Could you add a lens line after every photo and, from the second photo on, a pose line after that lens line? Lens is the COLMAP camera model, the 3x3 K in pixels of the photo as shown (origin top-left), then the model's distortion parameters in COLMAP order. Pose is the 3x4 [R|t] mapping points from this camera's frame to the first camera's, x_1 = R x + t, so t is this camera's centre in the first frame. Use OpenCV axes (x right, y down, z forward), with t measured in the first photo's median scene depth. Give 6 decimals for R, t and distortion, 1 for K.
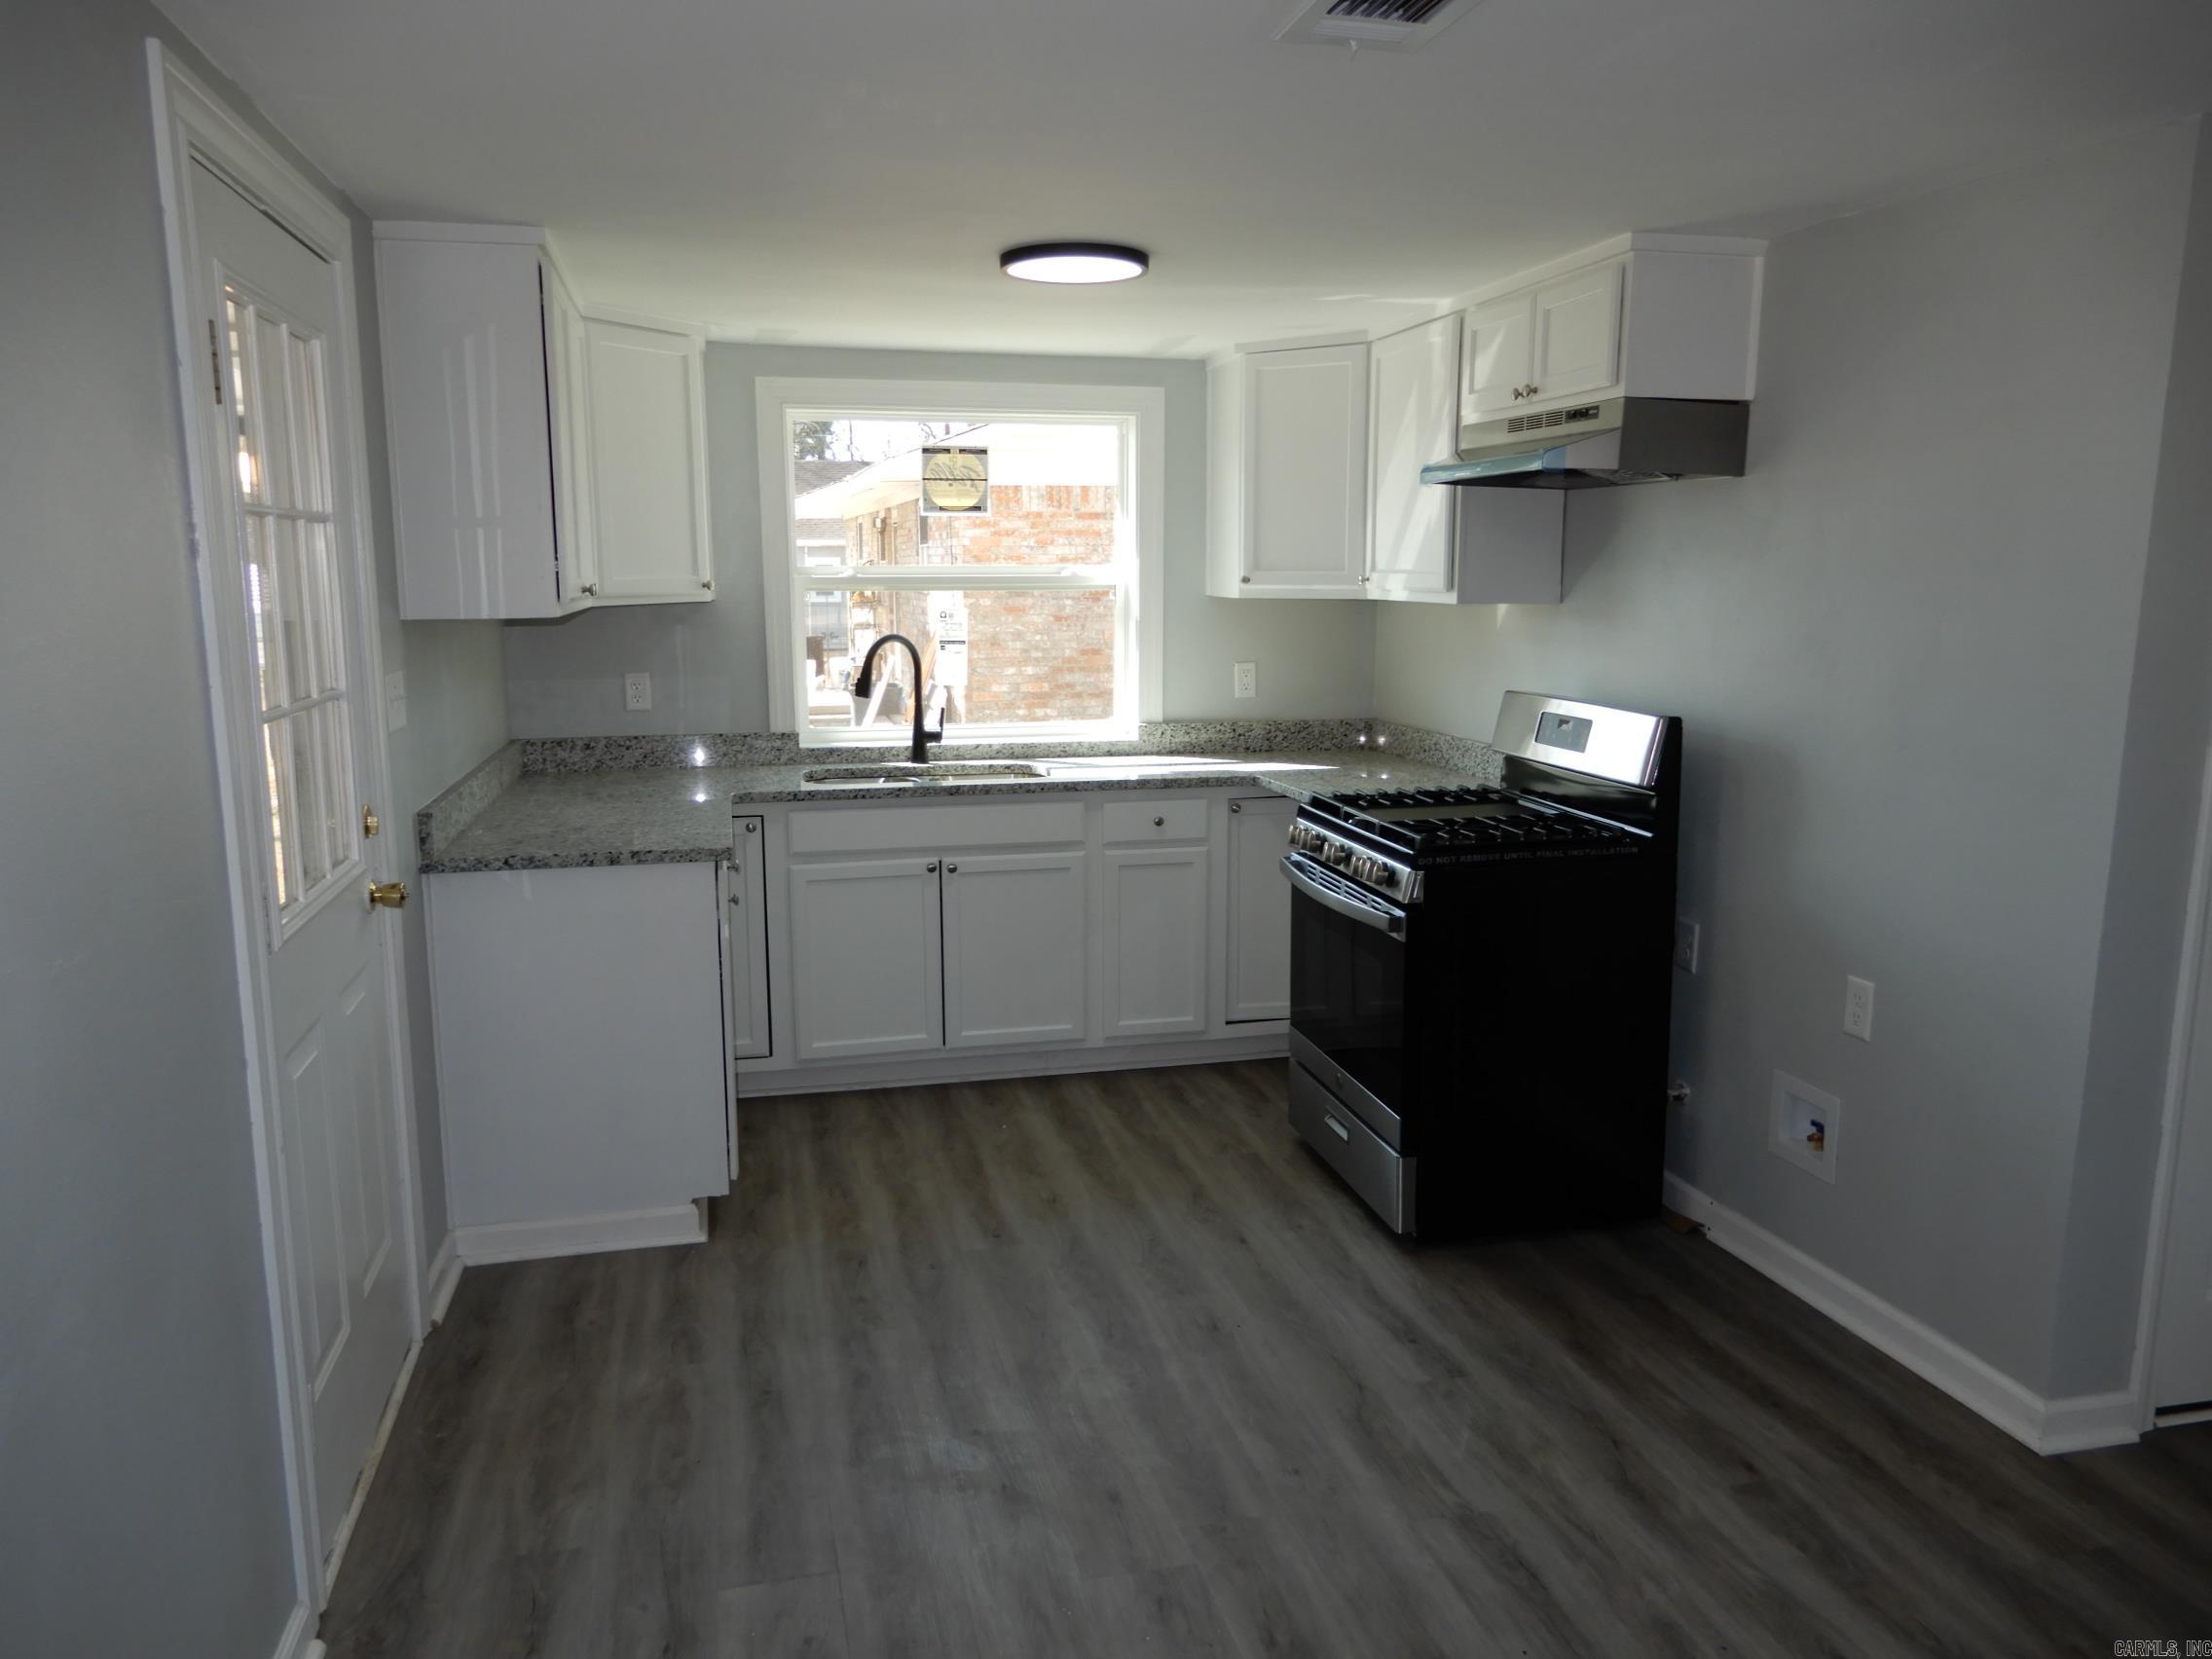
lens RADIAL K [[1585.8, 0, 1092.7], [0, 1585.8, 818.2], [0, 0, 1]] dist [0.019342, -0.010731]
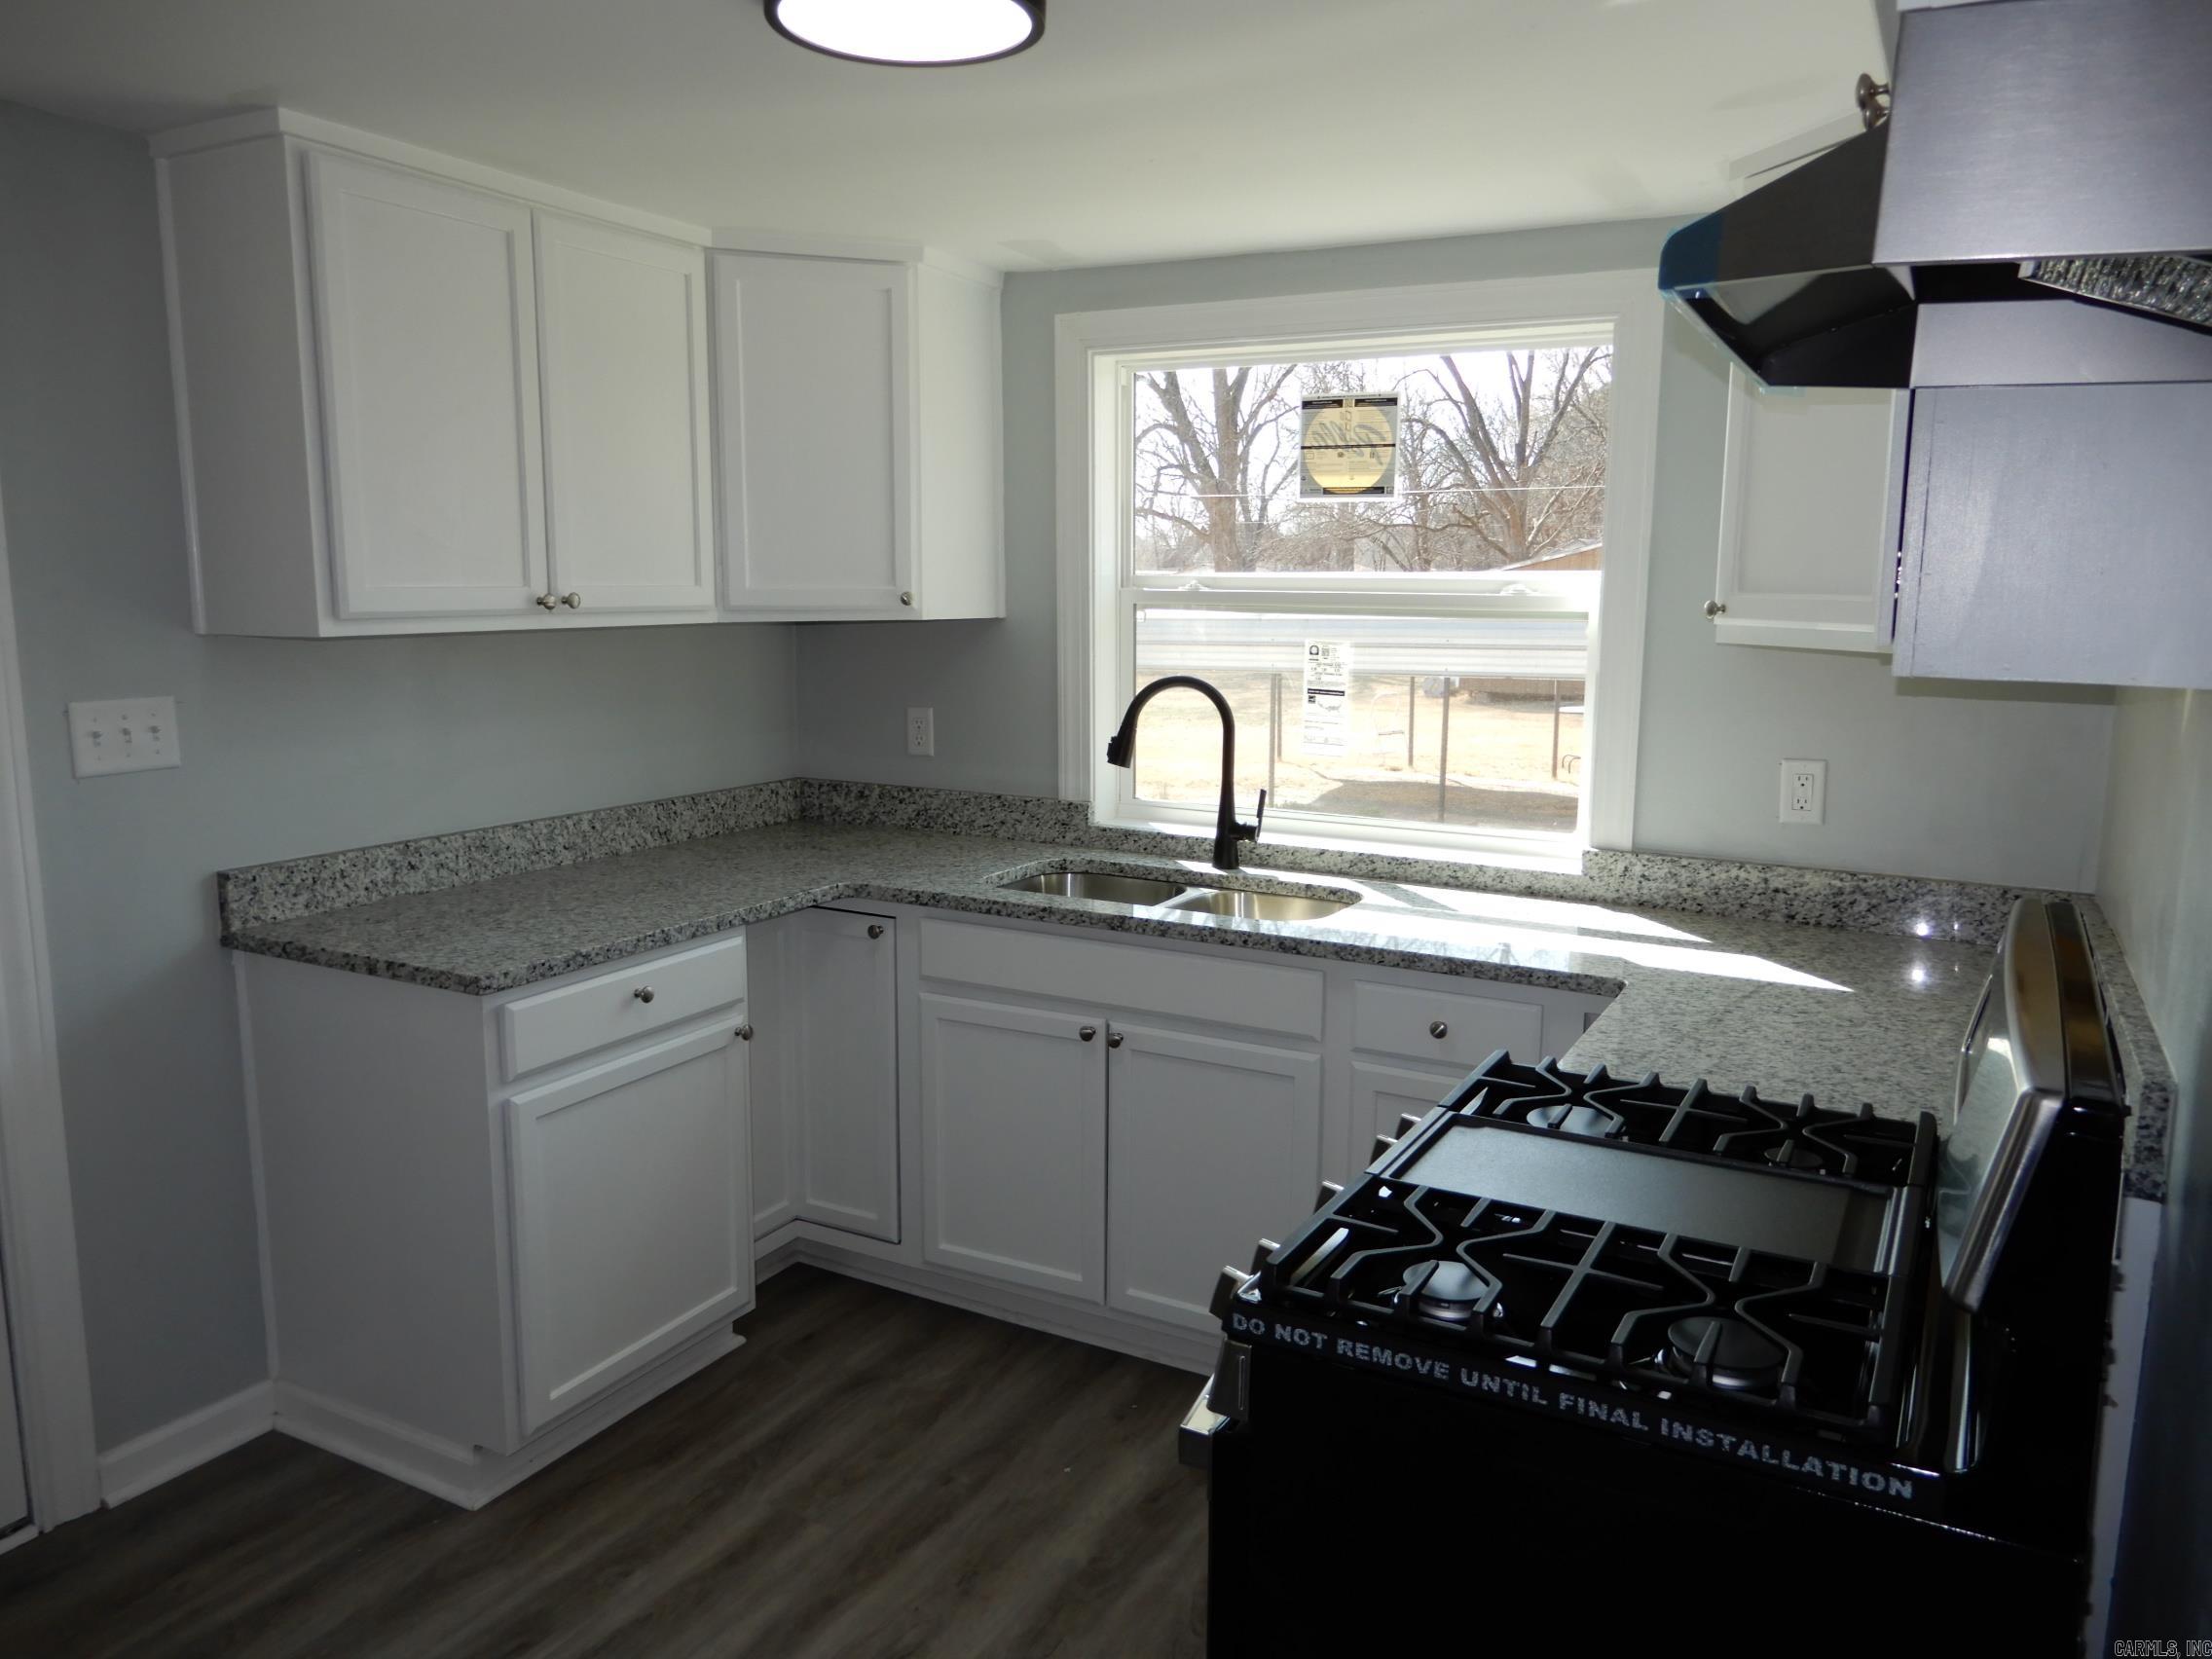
lens RADIAL K [[1585.8, 0, 1102.7], [0, 1585.8, 820.5], [0, 0, 1]] dist [0.019342, -0.010731]
pose [[0.750735, 0.114137, -0.650668, 0.314725], [-0.117113, 0.992355, 0.038950, -0.081219], [0.650139, 0.046961, 0.758362, 0.489438]]
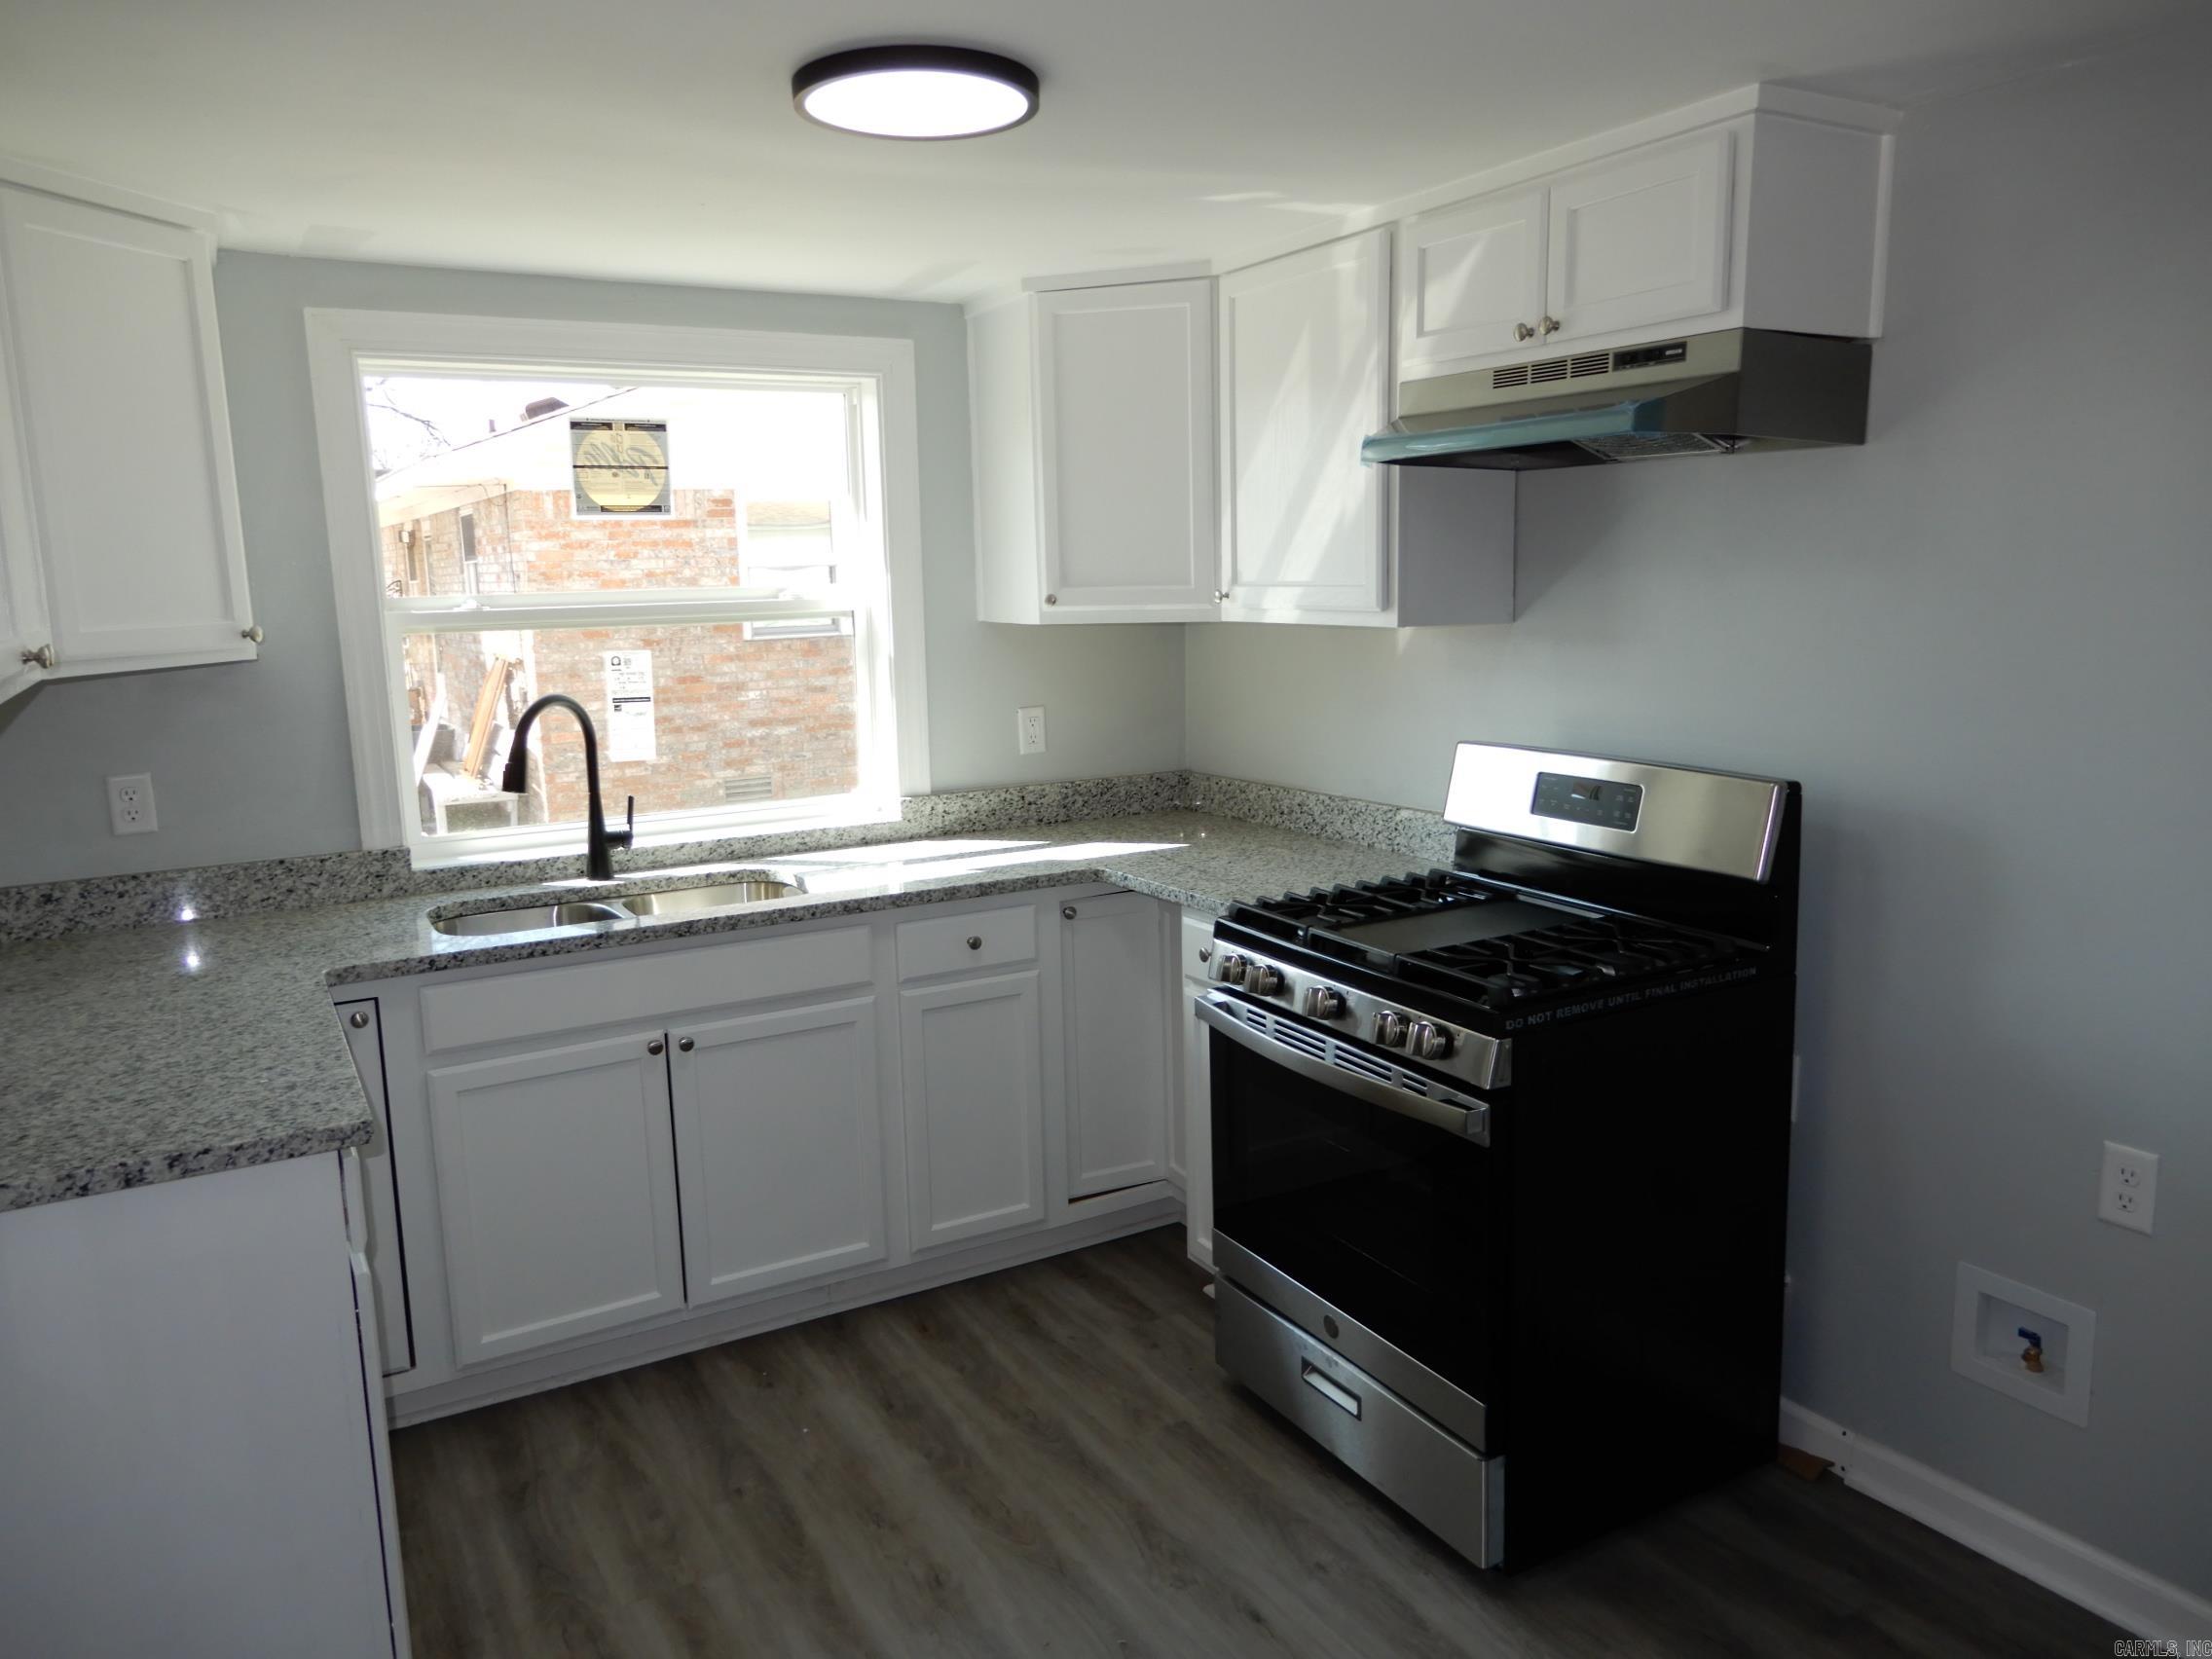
lens RADIAL K [[1585.8, 0, 1096.2], [0, 1585.8, 822.4], [0, 0, 1]] dist [0.019342, -0.010731]
pose [[0.958921, -0.066931, 0.275662, -0.099391], [0.067449, 0.997694, 0.007614, -0.054157], [-0.275536, 0.011292, 0.961224, 0.301317]]
